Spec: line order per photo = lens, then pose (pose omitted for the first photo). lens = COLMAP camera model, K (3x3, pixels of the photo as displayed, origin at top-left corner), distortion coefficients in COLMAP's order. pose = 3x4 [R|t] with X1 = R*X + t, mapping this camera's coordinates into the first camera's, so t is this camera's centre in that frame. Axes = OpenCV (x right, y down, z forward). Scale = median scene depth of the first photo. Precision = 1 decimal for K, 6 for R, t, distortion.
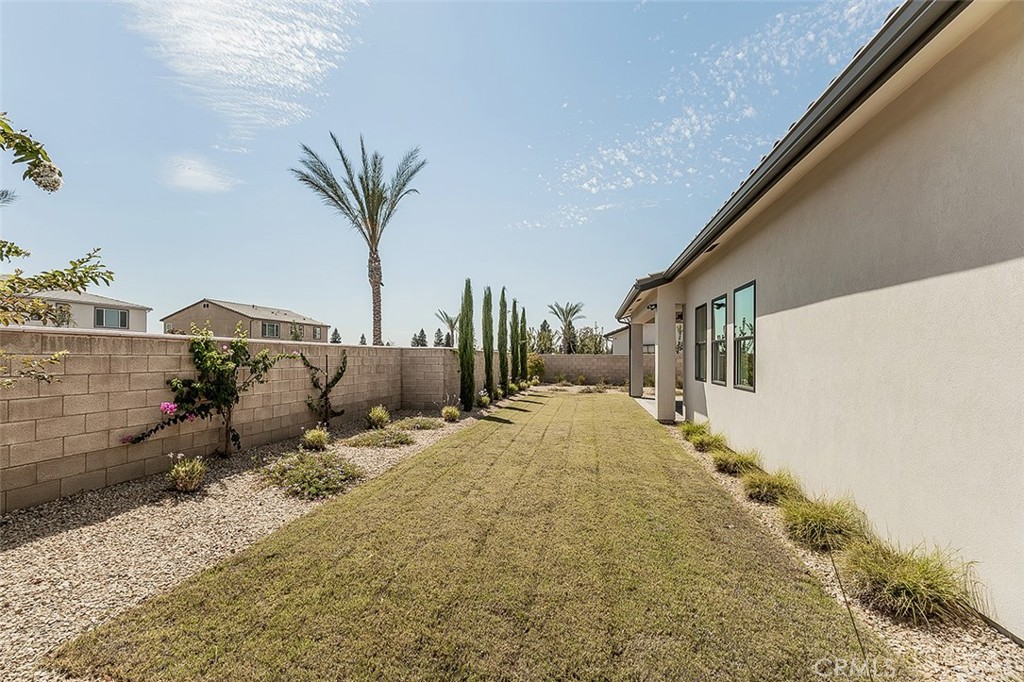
lens RADIAL K [[432.8, 0, 533.2], [0, 432.8, 356.8], [0, 0, 1]] dist [0.004927, -0.001597]
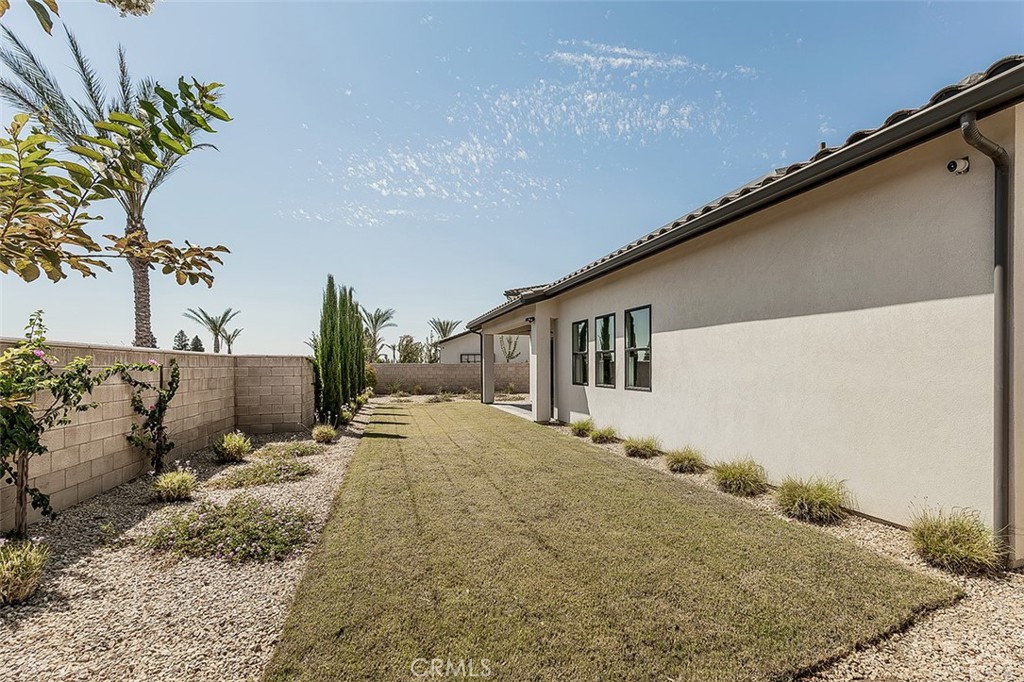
lens RADIAL K [[432.8, 0, 522.3], [0, 432.8, 363.6], [0, 0, 1]] dist [0.004927, -0.001597]
pose [[0.831676, -0.003663, 0.555250, -0.308270], [0.007119, 0.999966, -0.004065, 0.000818], [-0.555216, 0.007334, 0.831674, 0.081063]]
